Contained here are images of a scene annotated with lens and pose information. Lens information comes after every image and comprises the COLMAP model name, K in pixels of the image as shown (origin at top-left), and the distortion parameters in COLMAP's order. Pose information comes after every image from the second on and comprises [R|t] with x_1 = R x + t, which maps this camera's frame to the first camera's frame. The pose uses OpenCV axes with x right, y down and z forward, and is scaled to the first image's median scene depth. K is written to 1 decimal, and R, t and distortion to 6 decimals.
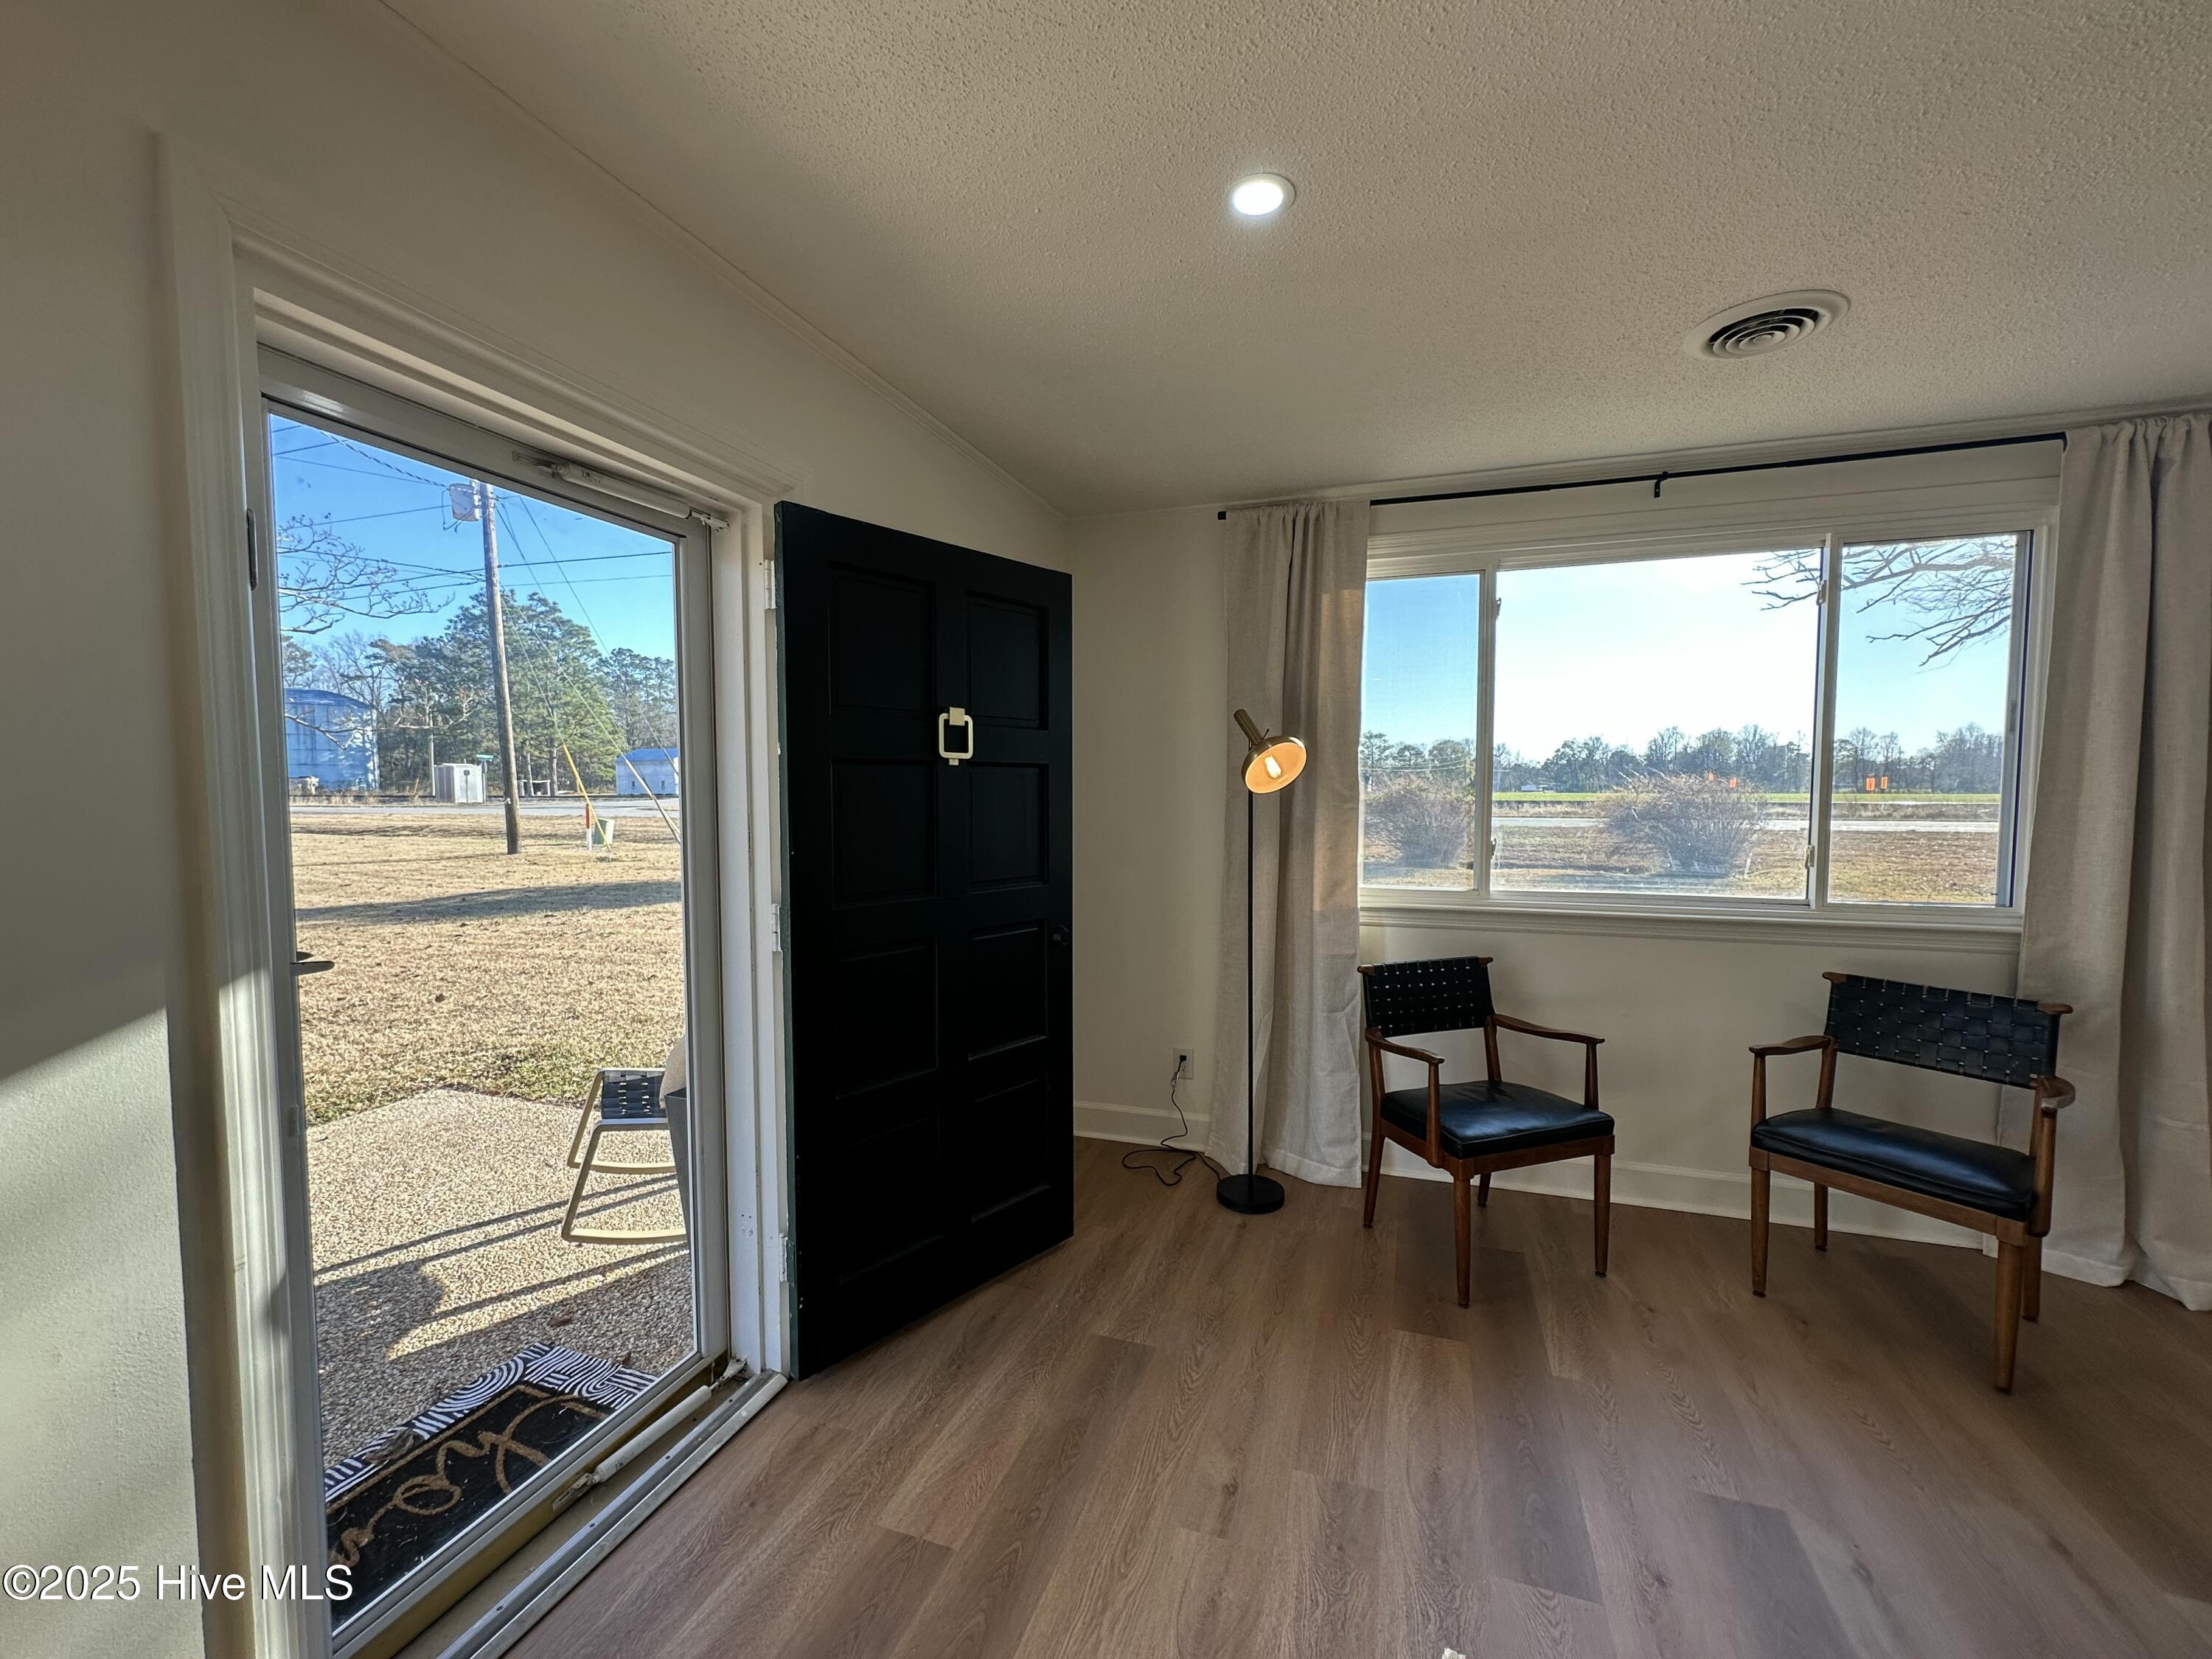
lens RADIAL K [[886.1, 0, 1109.1], [0, 886.1, 834.5], [0, 0, 1]] dist [-0.000729, 0.000306]
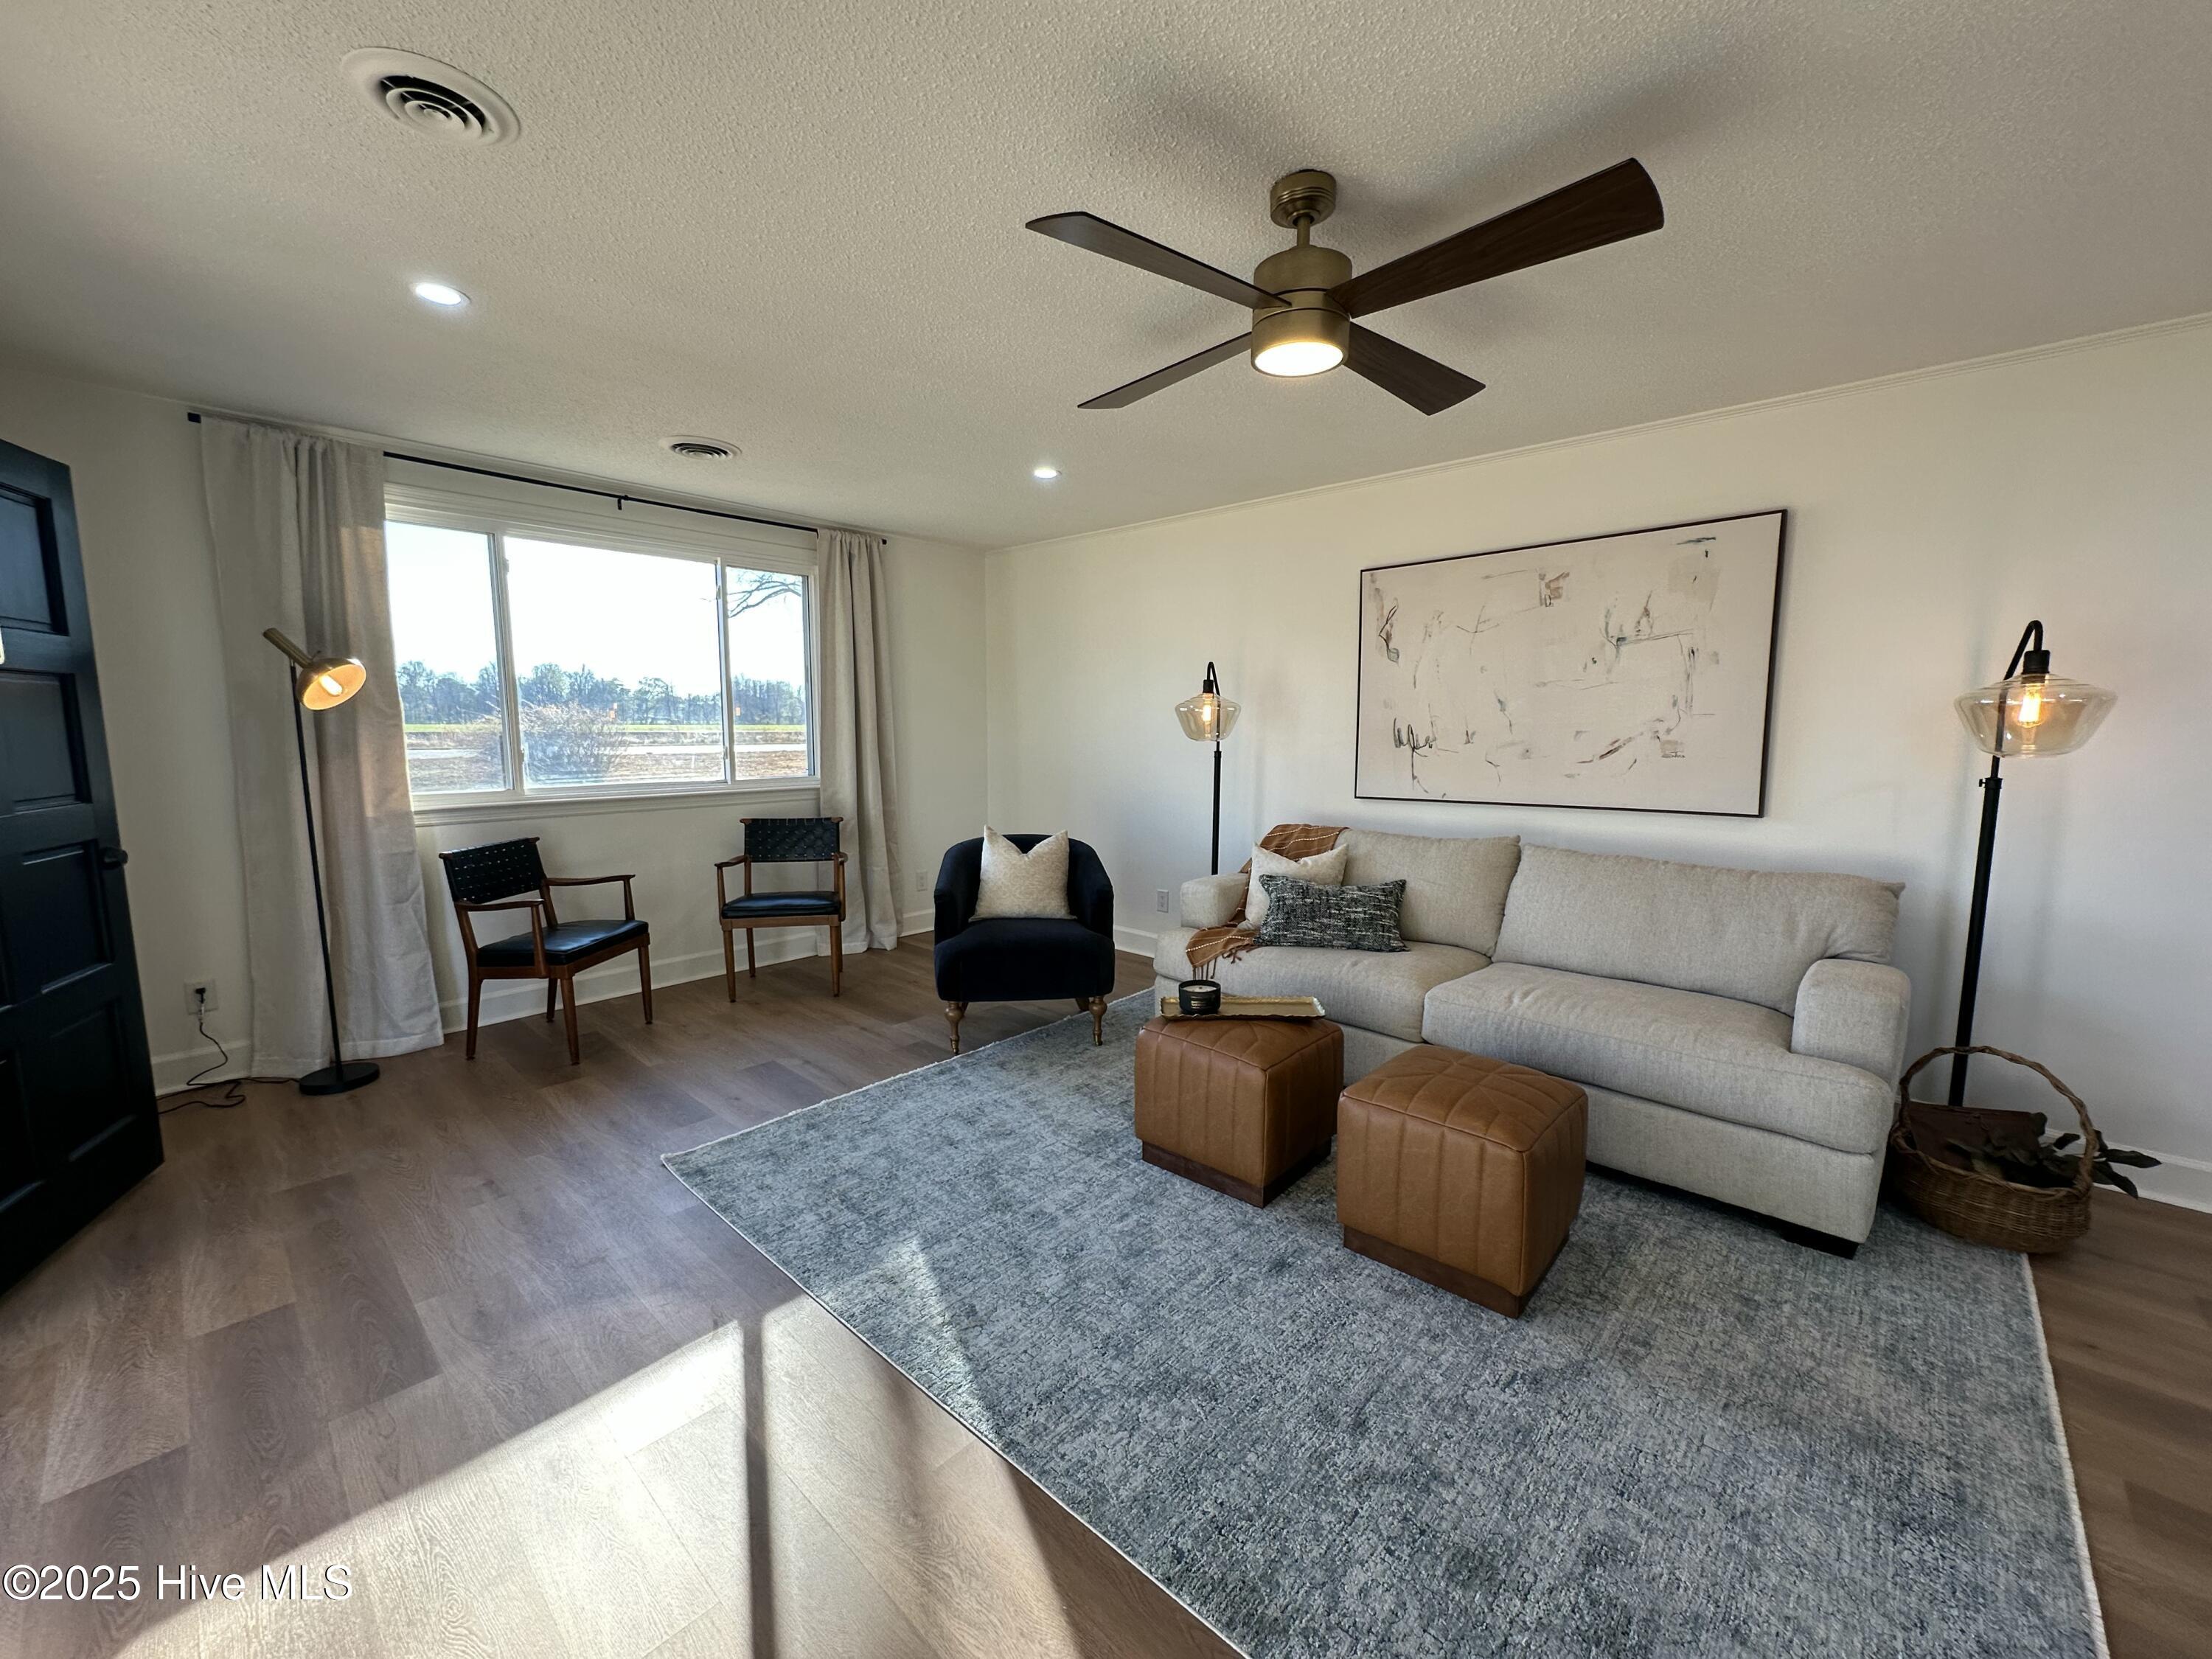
lens RADIAL K [[886.1, 0, 1109.1], [0, 886.1, 834.5], [0, 0, 1]] dist [-0.000729, 0.000306]
pose [[0.402260, -0.112896, 0.908538, -0.470428], [0.043089, 0.993603, 0.104388, 0.036589], [-0.914511, -0.002843, 0.404551, -0.349874]]
